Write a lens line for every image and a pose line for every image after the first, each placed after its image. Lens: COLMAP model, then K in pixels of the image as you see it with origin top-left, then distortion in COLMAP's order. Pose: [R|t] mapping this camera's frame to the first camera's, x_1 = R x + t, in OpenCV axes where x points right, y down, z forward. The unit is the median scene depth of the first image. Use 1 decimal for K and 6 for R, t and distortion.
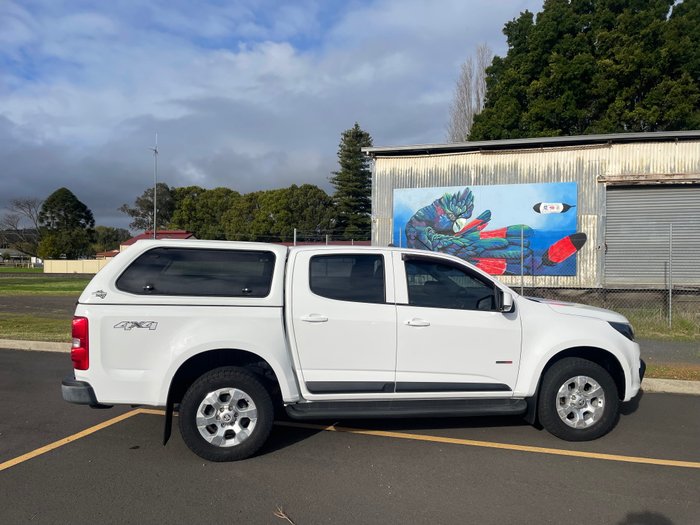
lens RADIAL K [[532.0, 0, 355.5], [0, 532.0, 263.2], [0, 0, 1]] dist [0.094139, -0.128133]
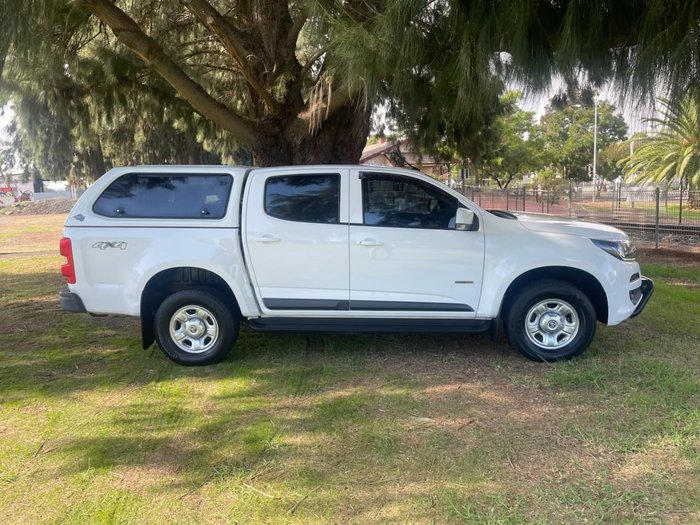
lens RADIAL K [[532.0, 0, 355.5], [0, 532.0, 263.2], [0, 0, 1]] dist [0.094139, -0.128133]
pose [[0.969562, 0.006999, -0.244746, 0.105139], [0.031159, 0.987938, 0.151685, -0.000471], [0.242855, -0.154694, 0.957649, 0.013510]]
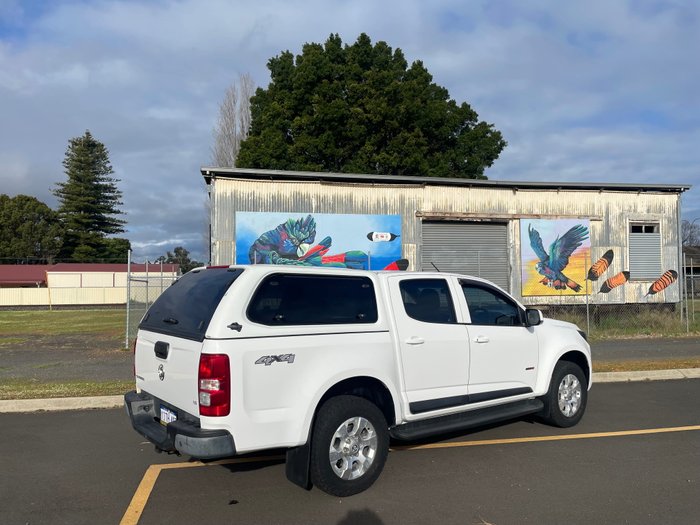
lens RADIAL K [[532.0, 0, 355.5], [0, 532.0, 263.2], [0, 0, 1]] dist [0.094139, -0.128133]
pose [[0.879391, 0.007737, 0.476038, -0.209430], [0.012750, 0.999127, -0.039793, -0.002738], [-0.475930, 0.041063, 0.878524, 0.038636]]
